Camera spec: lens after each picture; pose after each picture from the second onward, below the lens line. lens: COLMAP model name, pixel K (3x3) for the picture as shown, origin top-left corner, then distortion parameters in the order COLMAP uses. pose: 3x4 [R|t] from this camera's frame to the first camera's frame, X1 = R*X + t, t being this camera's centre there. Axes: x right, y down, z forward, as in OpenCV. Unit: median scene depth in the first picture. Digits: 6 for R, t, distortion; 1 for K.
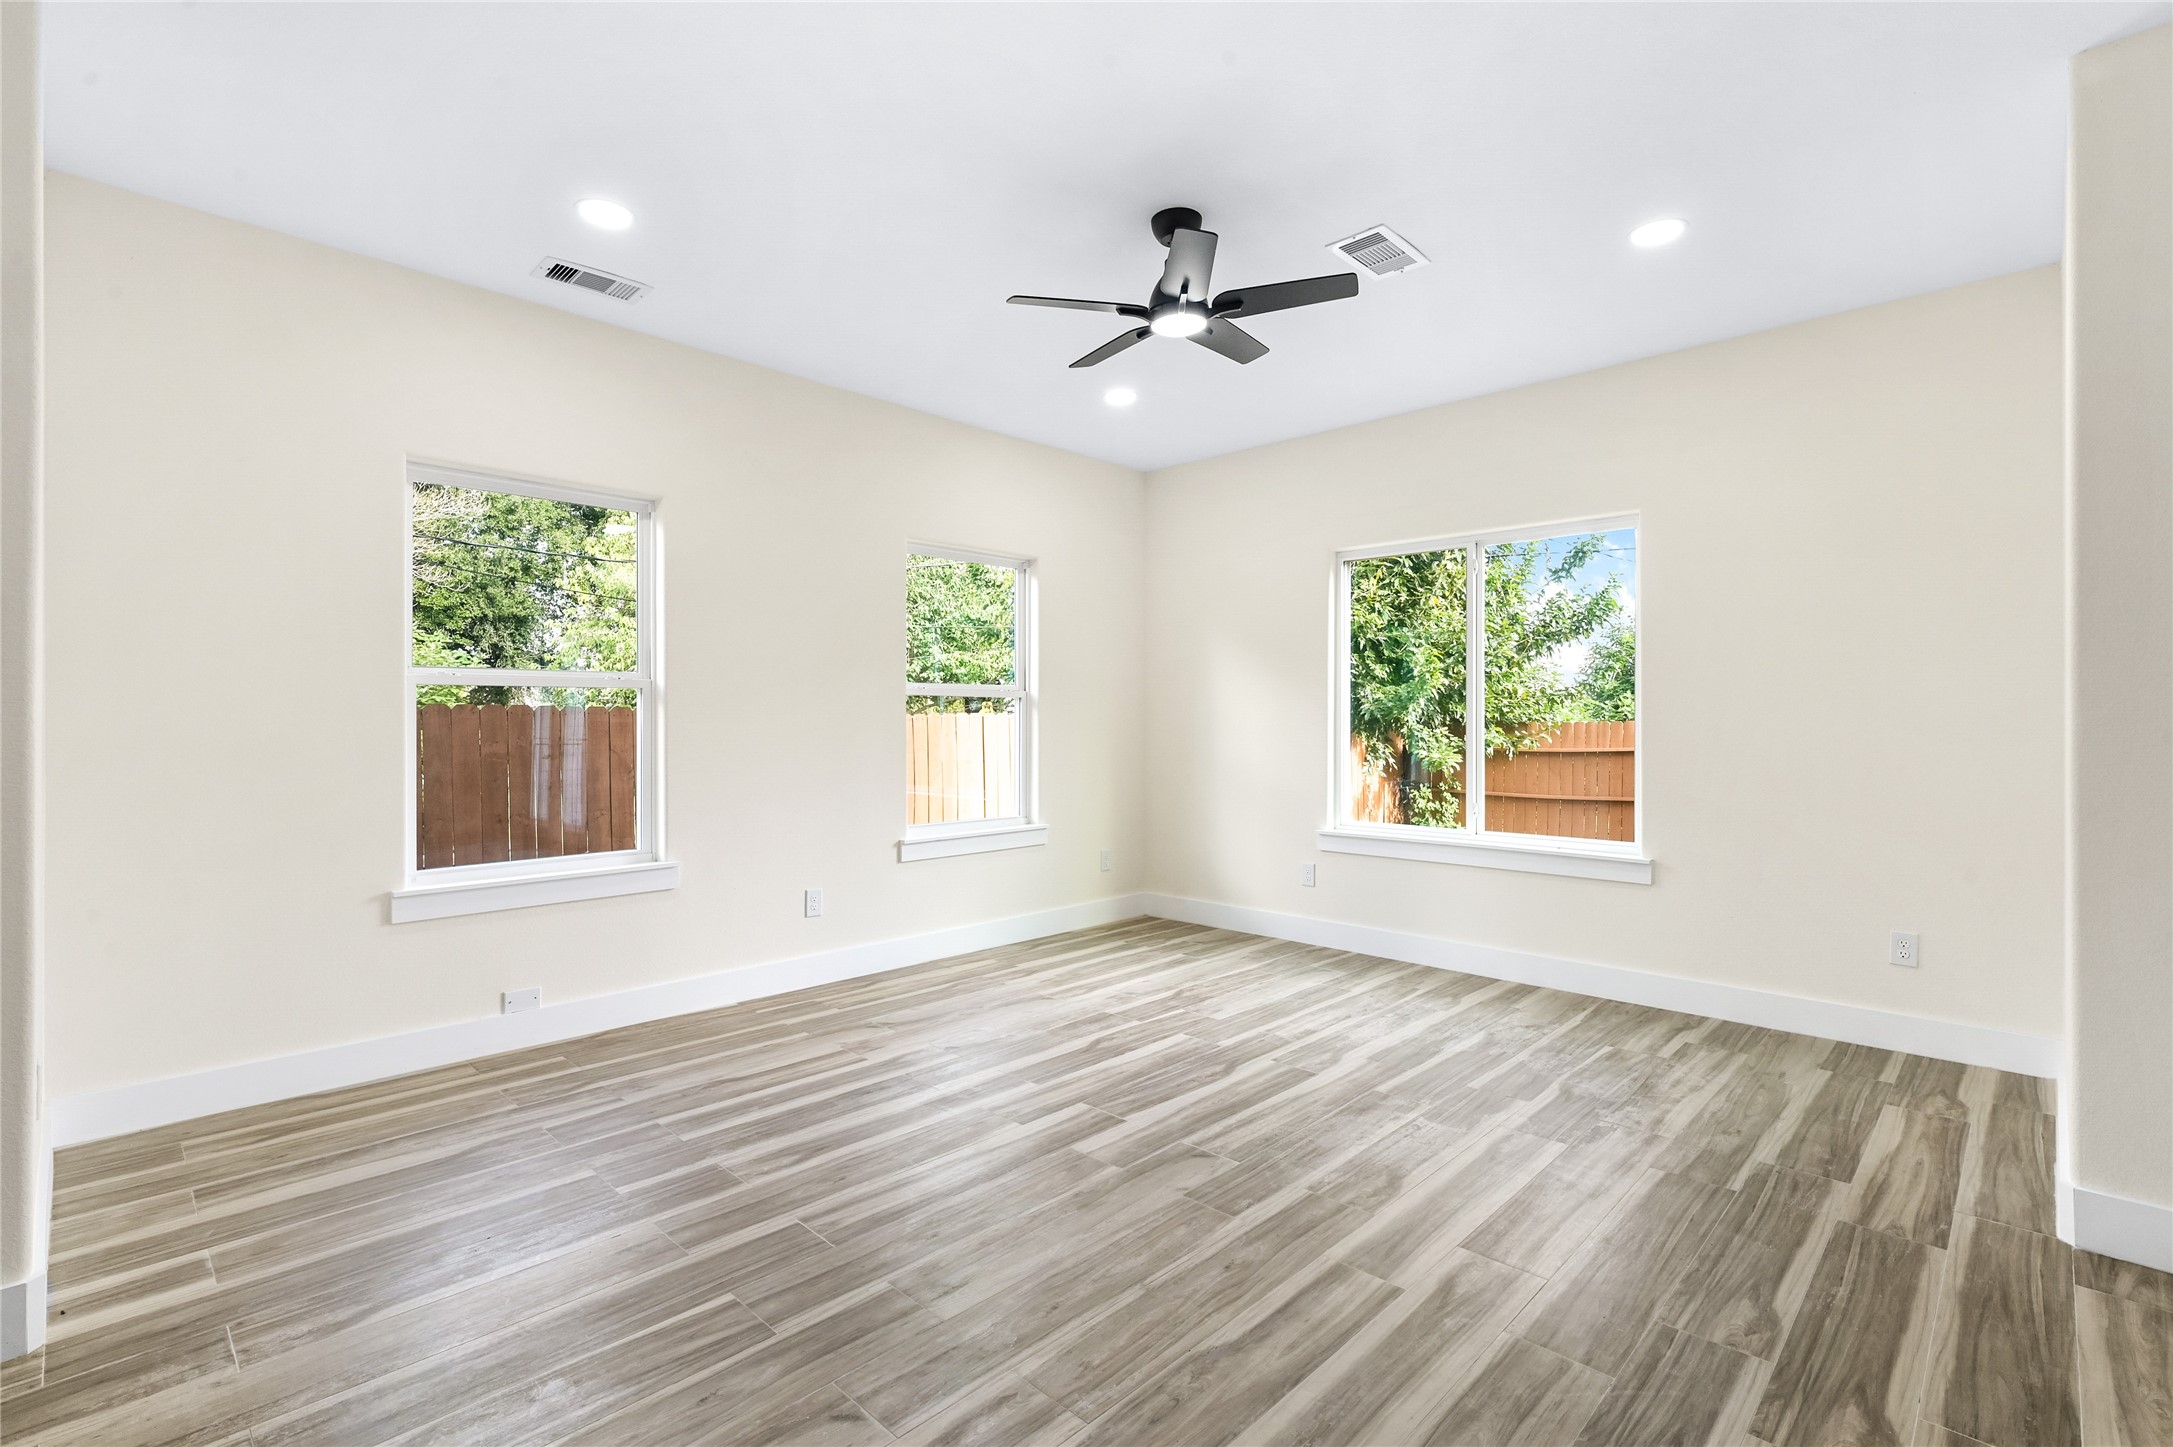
lens RADIAL K [[997.0, 0, 1088.8], [0, 997.0, 731.0], [0, 0, 1]] dist [0.001580, 0.000037]
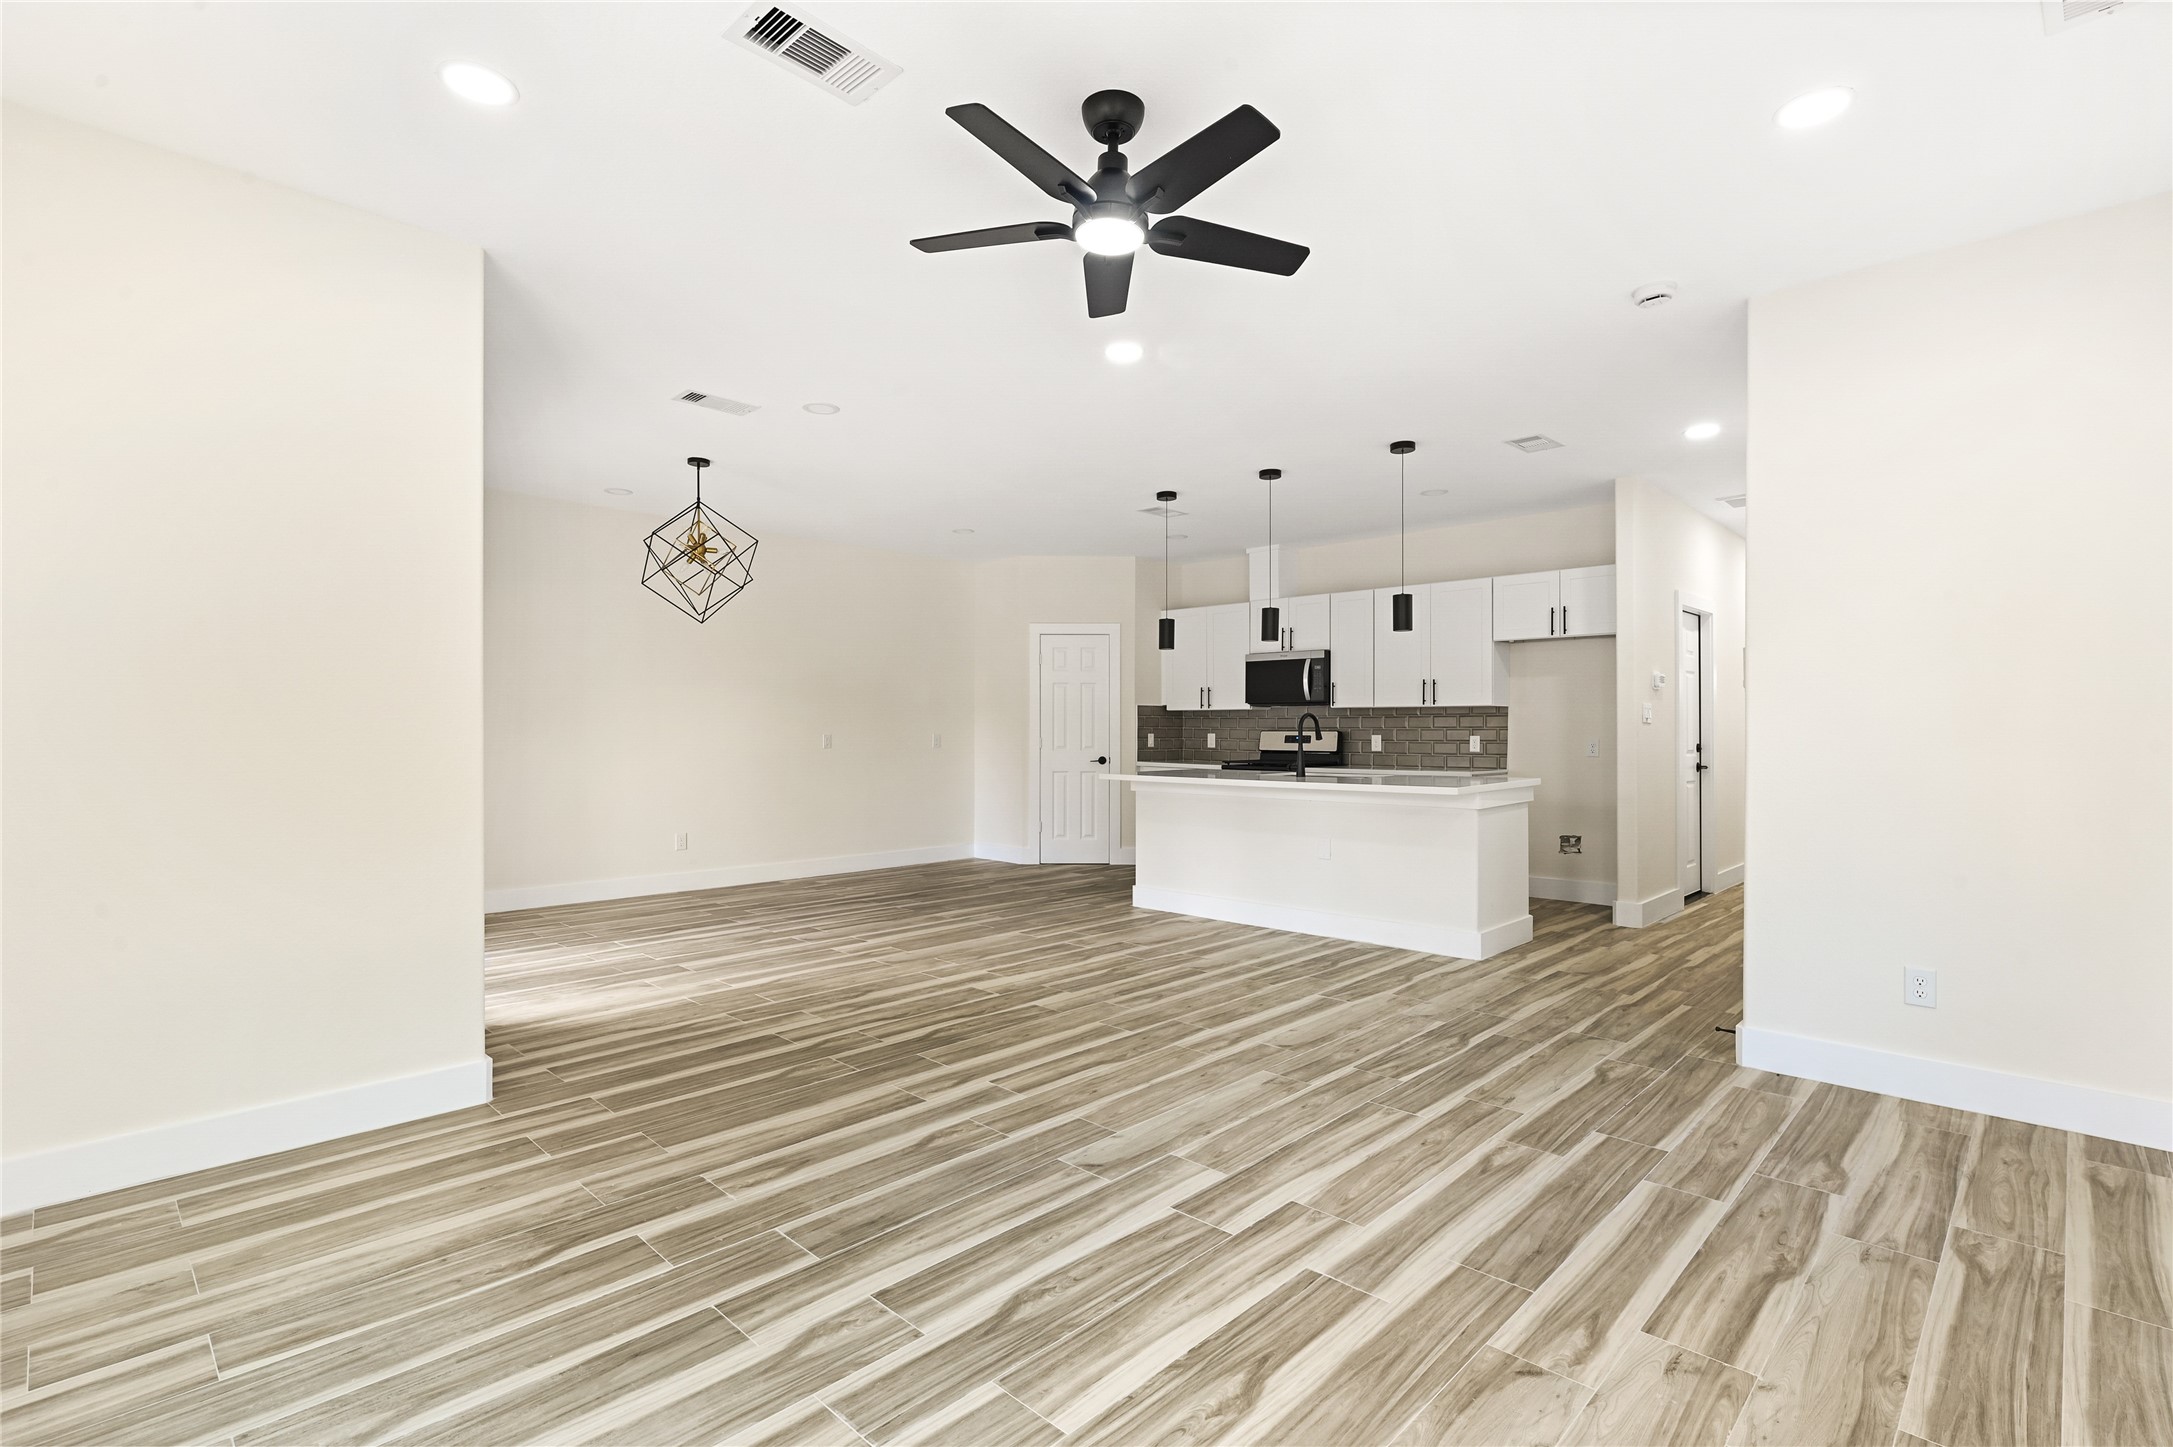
lens RADIAL K [[997.0, 0, 1086.3], [0, 997.0, 720.8], [0, 0, 1]] dist [0.001580, 0.000037]
pose [[-0.999975, -0.003050, 0.006446, 0.107321], [-0.003049, 0.999995, 0.000219, -0.017349], [-0.006447, 0.000199, -0.999979, 1.874632]]
